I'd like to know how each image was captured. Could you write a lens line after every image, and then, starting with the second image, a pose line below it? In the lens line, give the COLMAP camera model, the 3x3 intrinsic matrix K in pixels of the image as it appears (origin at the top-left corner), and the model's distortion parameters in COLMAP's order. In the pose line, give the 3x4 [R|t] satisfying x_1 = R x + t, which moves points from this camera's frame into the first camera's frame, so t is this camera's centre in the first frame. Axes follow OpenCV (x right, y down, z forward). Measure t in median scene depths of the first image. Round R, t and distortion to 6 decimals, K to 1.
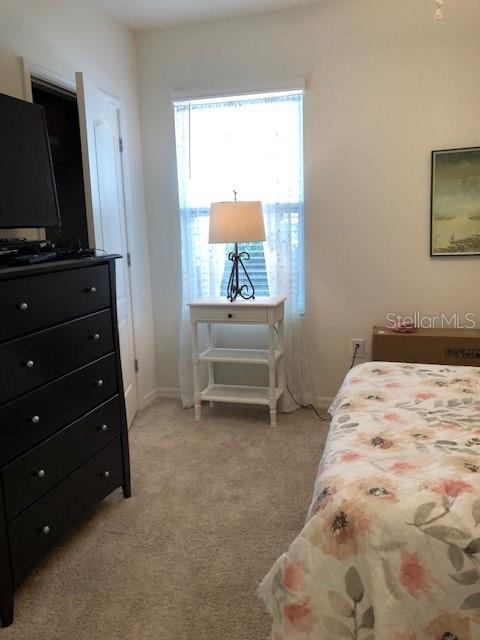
lens RADIAL K [[519.6, 0, 240.0], [0, 519.6, 320.0], [0, 0, 1]] dist [-0.002165, -0.003553]
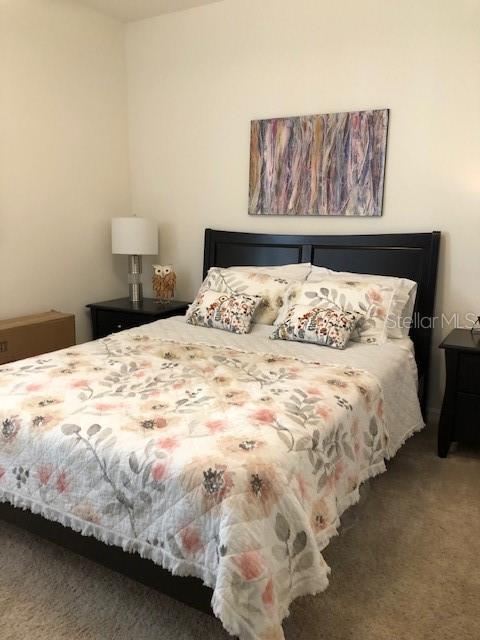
lens RADIAL K [[519.6, 0, 240.0], [0, 519.6, 320.0], [0, 0, 1]] dist [-0.002165, -0.003553]
pose [[0.244943, -0.157196, 0.956709, -0.667715], [0.171480, 0.978236, 0.116830, -0.040704], [-0.954252, 0.135440, 0.266568, 0.662977]]
